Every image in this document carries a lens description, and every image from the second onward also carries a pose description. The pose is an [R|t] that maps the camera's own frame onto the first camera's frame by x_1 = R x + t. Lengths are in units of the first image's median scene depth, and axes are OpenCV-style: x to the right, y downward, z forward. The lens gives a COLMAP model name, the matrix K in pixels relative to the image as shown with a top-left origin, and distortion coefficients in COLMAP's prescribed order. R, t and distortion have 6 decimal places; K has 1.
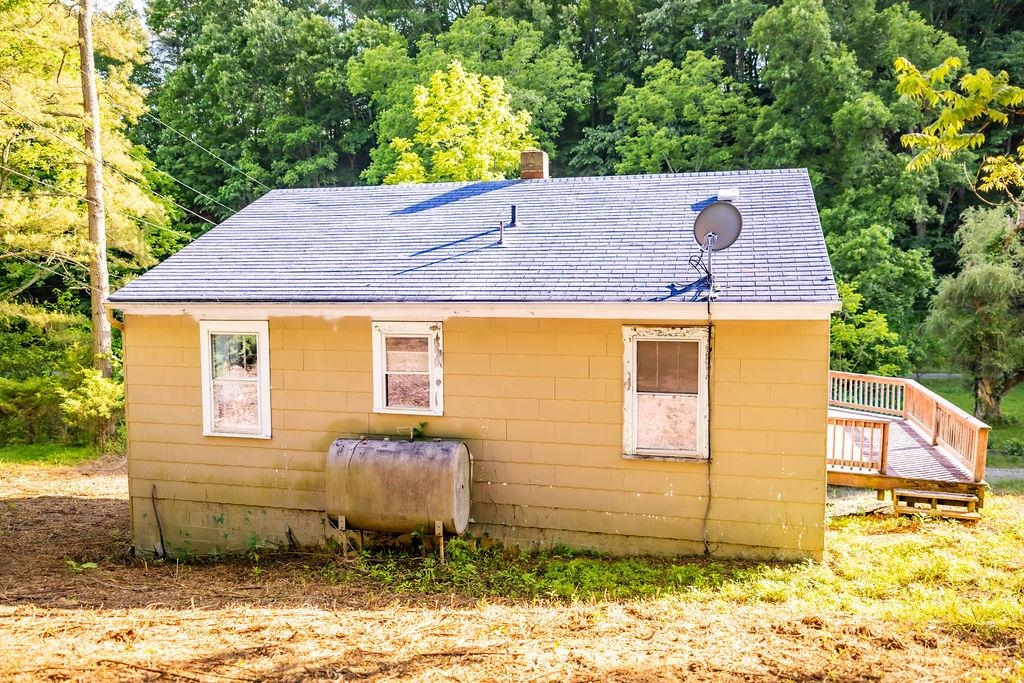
lens RADIAL K [[803.1, 0, 512.3], [0, 803.1, 341.7], [0, 0, 1]] dist [0.013776, -0.003653]
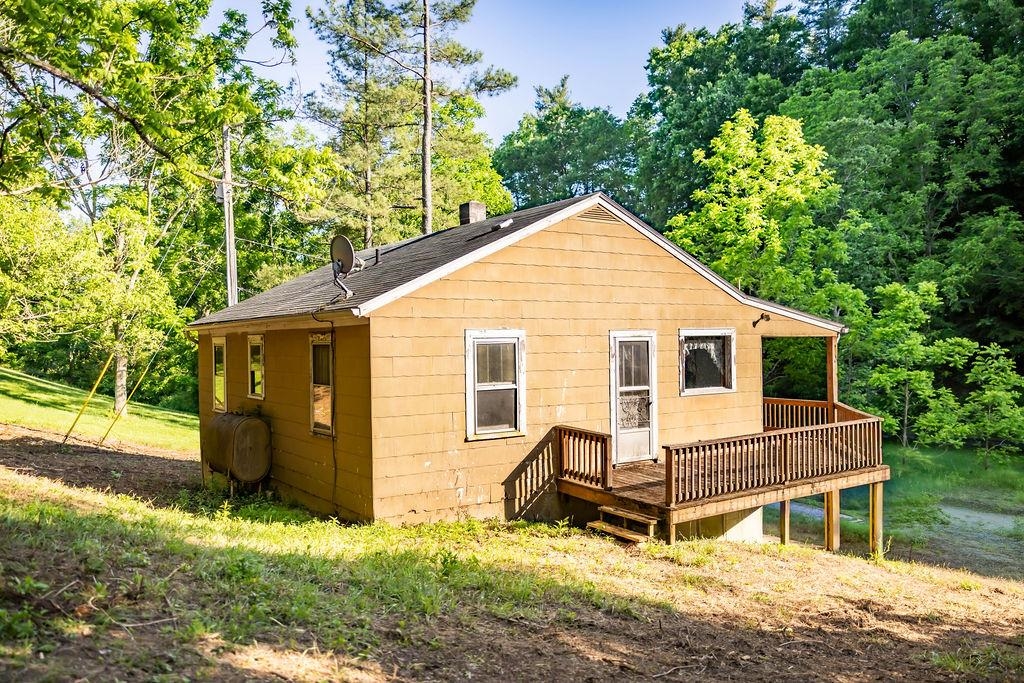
lens RADIAL K [[809.6, 0, 512.0], [0, 809.6, 344.3], [0, 0, 1]] dist [0.001007, 0.013986]
pose [[0.775277, -0.001150, -0.631620, 0.611406], [-0.044173, 0.997451, -0.056035, 0.028231], [0.630075, 0.071343, 0.773250, 0.088063]]
